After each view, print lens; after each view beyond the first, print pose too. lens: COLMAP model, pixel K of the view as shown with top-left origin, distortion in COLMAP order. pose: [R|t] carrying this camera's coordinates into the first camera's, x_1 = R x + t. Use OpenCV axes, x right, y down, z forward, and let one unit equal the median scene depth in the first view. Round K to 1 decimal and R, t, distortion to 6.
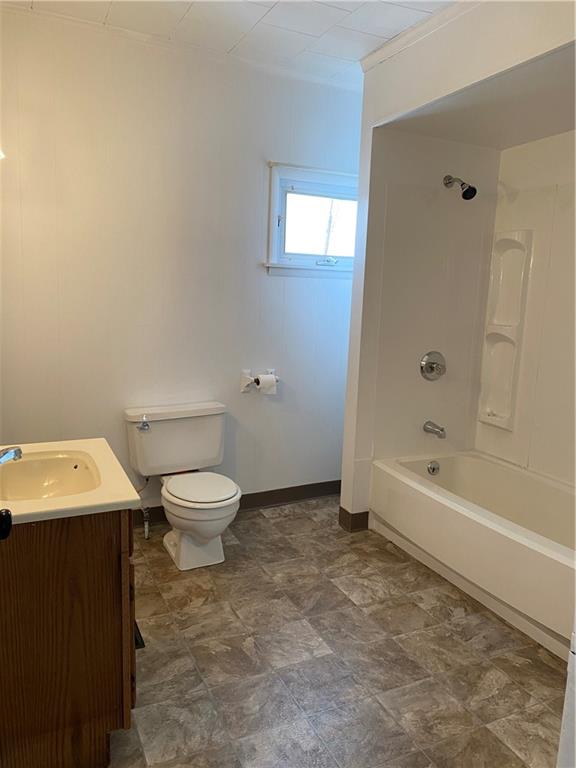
lens RADIAL K [[591.3, 0, 292.1], [0, 591.3, 385.3], [0, 0, 1]] dist [0.014145, -0.014455]
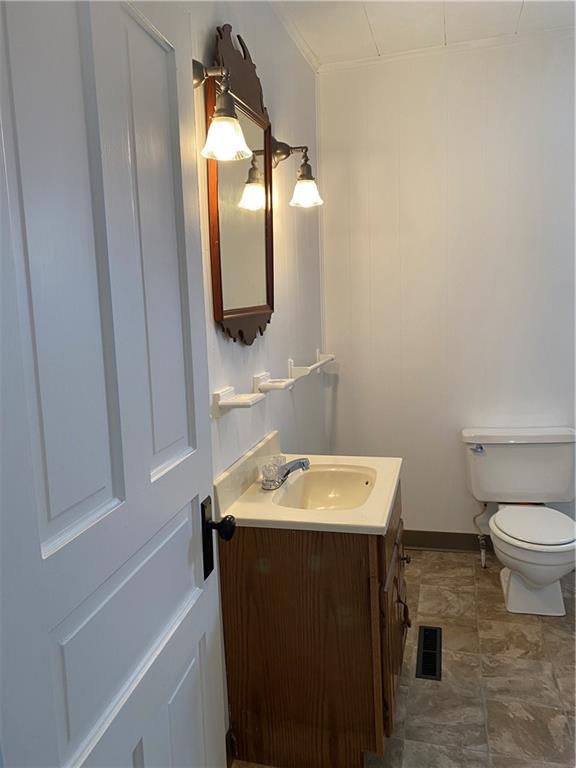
lens RADIAL K [[591.3, 0, 287.7], [0, 591.3, 382.3], [0, 0, 1]] dist [0.014145, -0.014455]
pose [[0.750780, 0.032993, -0.659727, 0.161969], [-0.045464, 0.998964, -0.001781, -0.023803], [0.658985, 0.031331, 0.751503, 0.091597]]
